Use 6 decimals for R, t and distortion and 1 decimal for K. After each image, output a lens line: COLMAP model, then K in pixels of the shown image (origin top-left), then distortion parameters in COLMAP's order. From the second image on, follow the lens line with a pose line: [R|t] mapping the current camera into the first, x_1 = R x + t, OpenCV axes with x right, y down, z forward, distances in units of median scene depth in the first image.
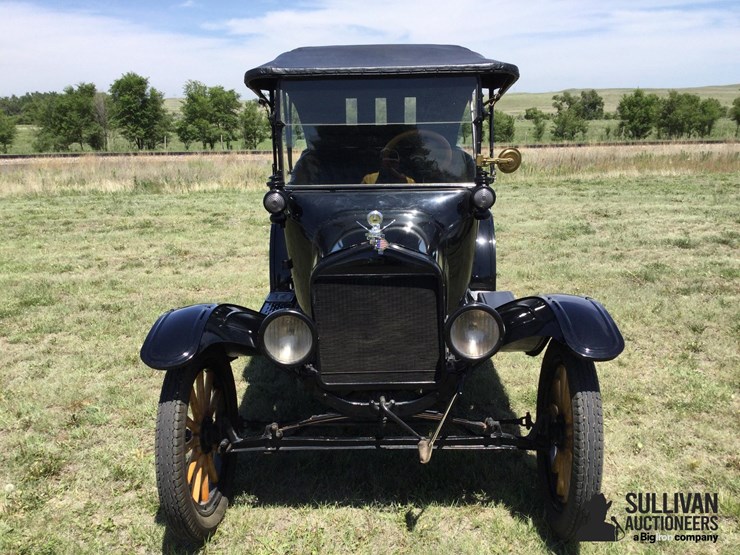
lens RADIAL K [[655.8, 0, 370.0], [0, 655.8, 277.5], [0, 0, 1]] dist [0.140633, -0.162317]
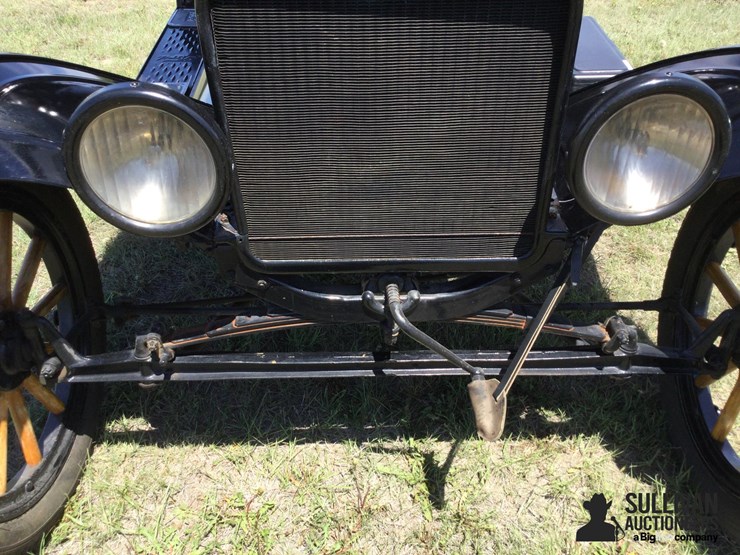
lens RADIAL K [[672.8, 0, 372.5], [0, 672.8, 276.8], [0, 0, 1]] dist [0.105546, -0.187457]
pose [[0.998233, -0.006359, 0.059085, -0.020688], [-0.017475, 0.918887, 0.394133, -0.002519], [-0.056798, -0.394469, 0.917152, 0.570388]]
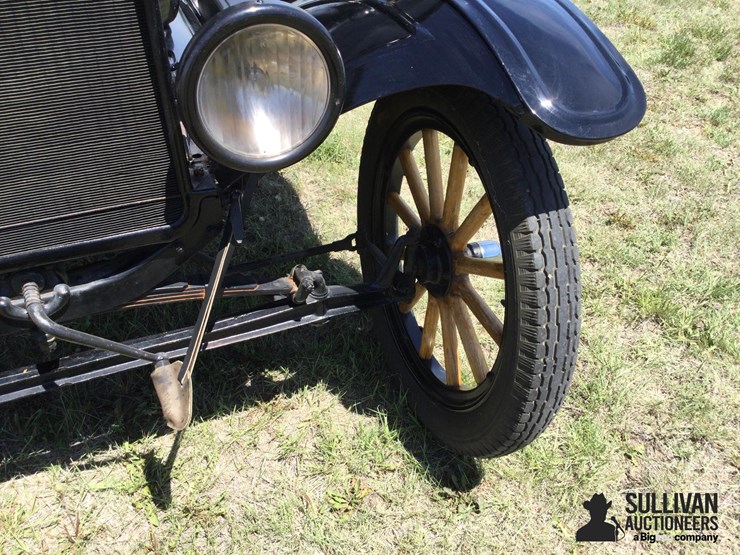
lens RADIAL K [[672.8, 0, 372.5], [0, 672.8, 276.8], [0, 0, 1]] dist [0.105546, -0.187457]
pose [[0.901037, -0.218147, 0.374893, 0.048338], [0.031519, 0.894967, 0.445018, 0.011695], [-0.432596, -0.389162, 0.813273, 0.587293]]
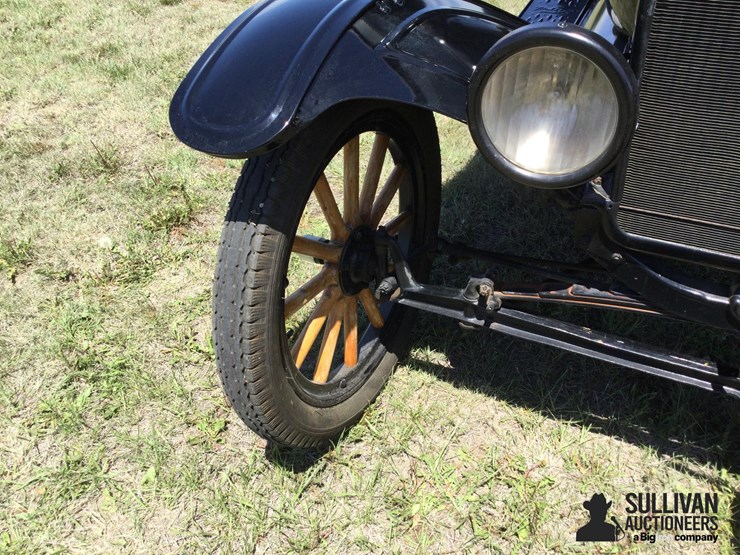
lens RADIAL K [[672.8, 0, 372.5], [0, 672.8, 276.8], [0, 0, 1]] dist [0.105546, -0.187457]
pose [[0.911131, 0.247692, -0.329377, -0.062136], [-0.074100, 0.884668, 0.460295, 0.008425], [0.405401, -0.394983, 0.824402, 0.573429]]
